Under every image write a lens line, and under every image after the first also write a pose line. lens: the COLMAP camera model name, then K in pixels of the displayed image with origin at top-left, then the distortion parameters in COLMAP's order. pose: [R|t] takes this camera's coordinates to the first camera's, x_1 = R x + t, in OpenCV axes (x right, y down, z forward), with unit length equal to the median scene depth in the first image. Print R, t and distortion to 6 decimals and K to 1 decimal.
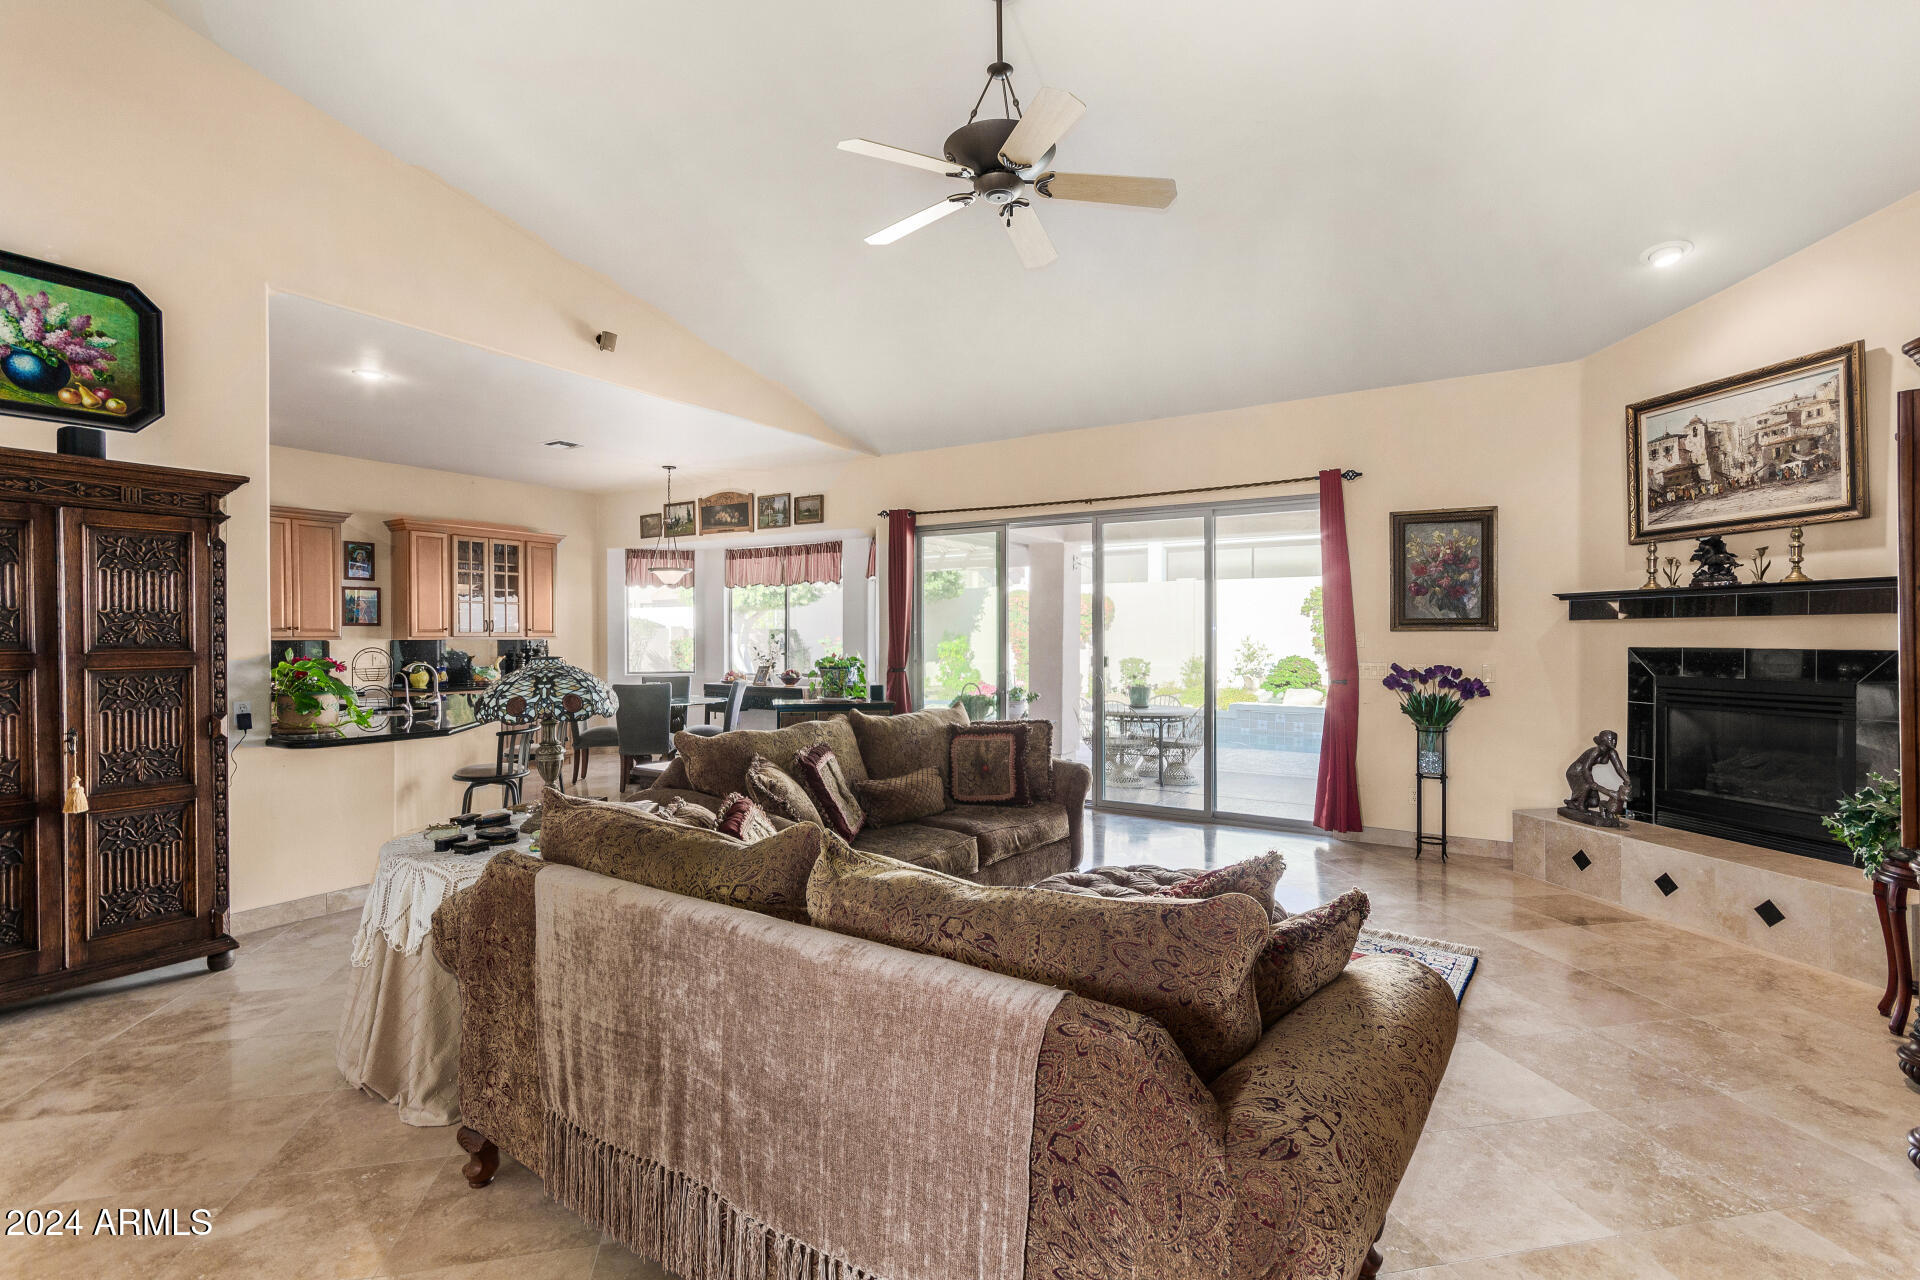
lens RADIAL K [[893.4, 0, 957.9], [0, 893.4, 647.1], [0, 0, 1]] dist [0.000349, 0.001795]
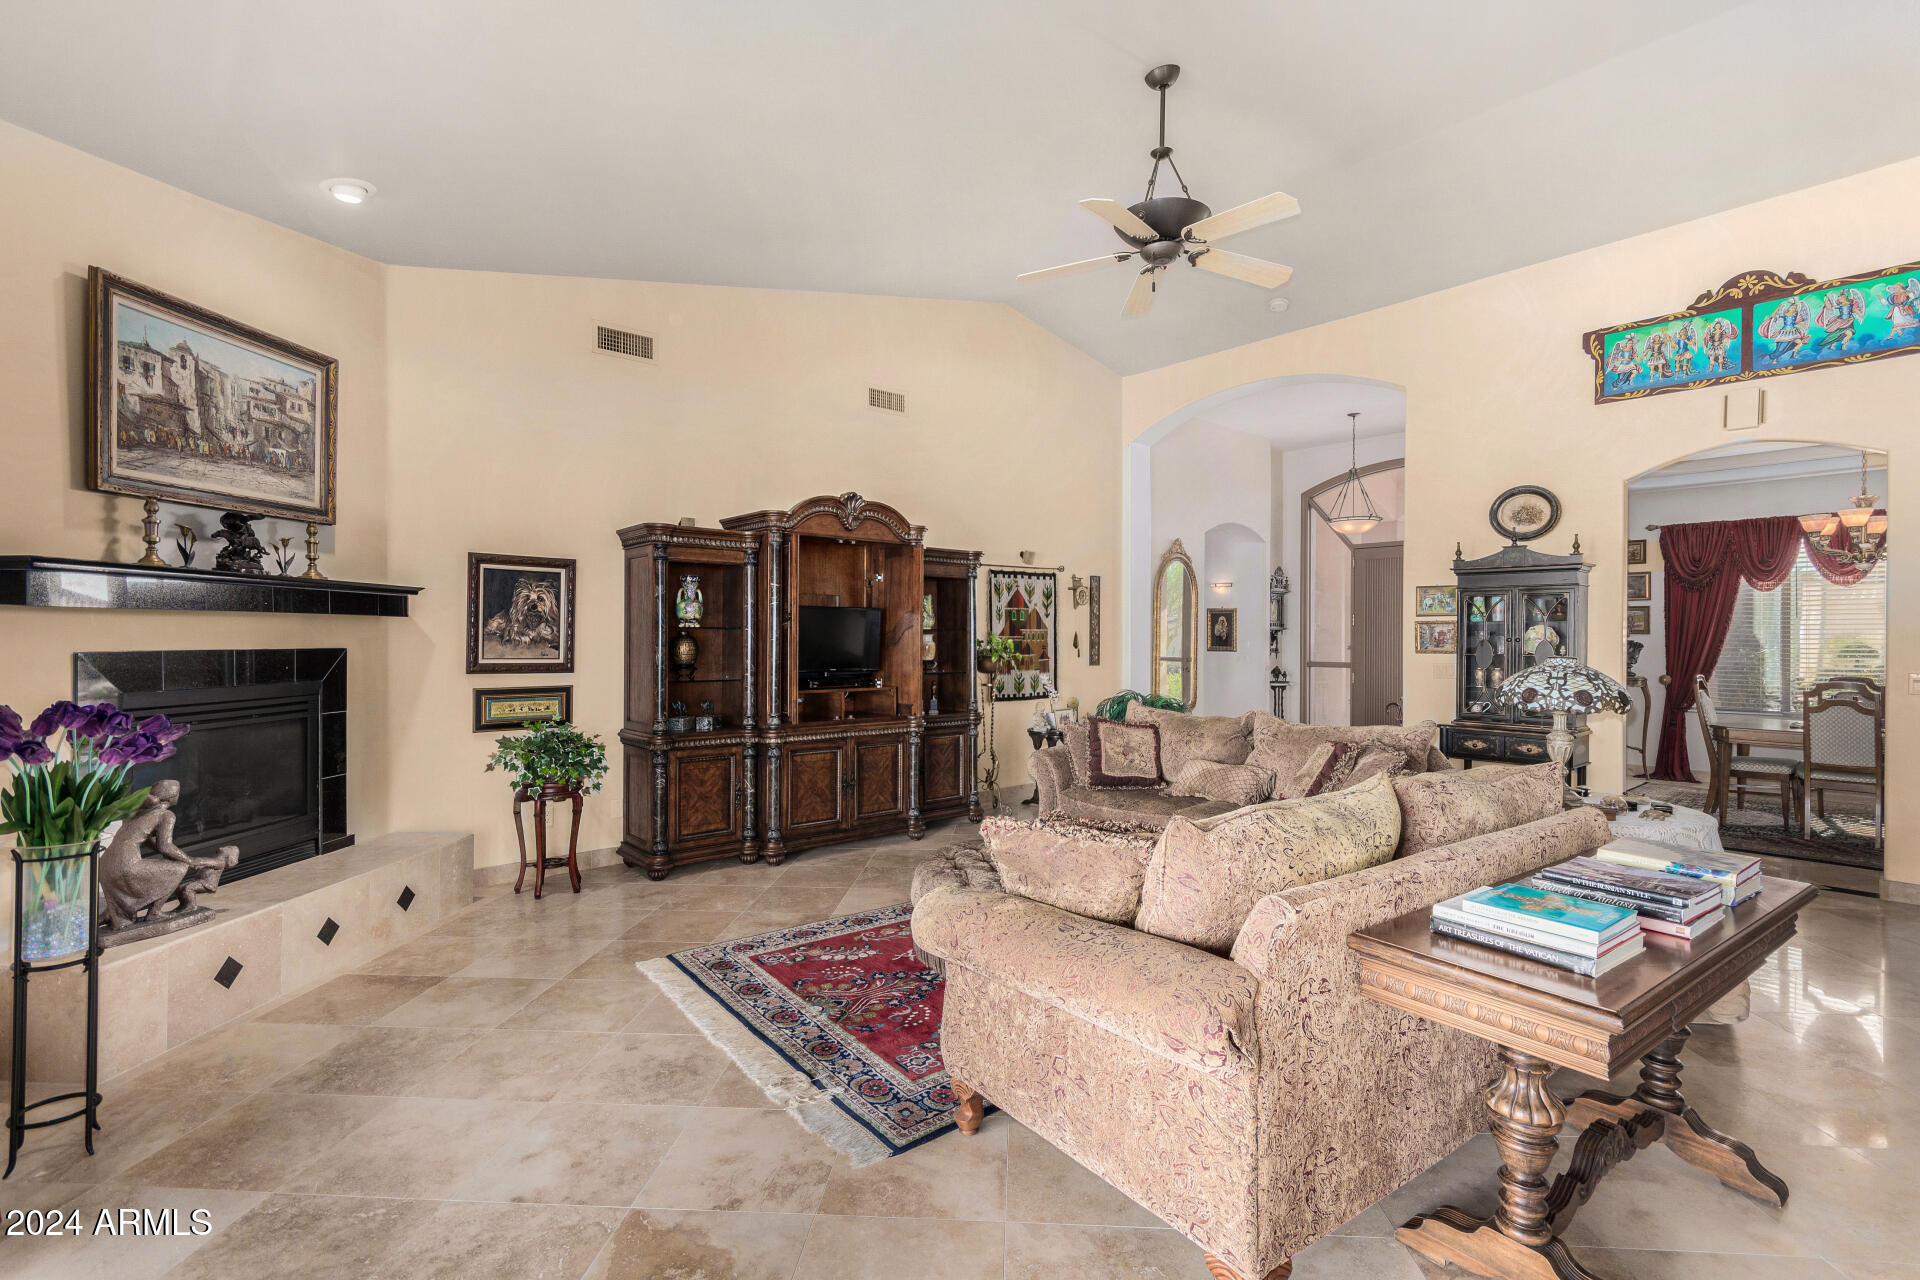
lens RADIAL K [[893.4, 0, 964.7], [0, 893.4, 635.4], [0, 0, 1]] dist [0.000349, 0.001795]
pose [[-0.947250, -0.003101, 0.320482, -0.038975], [-0.003257, 0.999995, 0.000048, -0.014169], [-0.320480, -0.000999, -0.947255, 1.552938]]
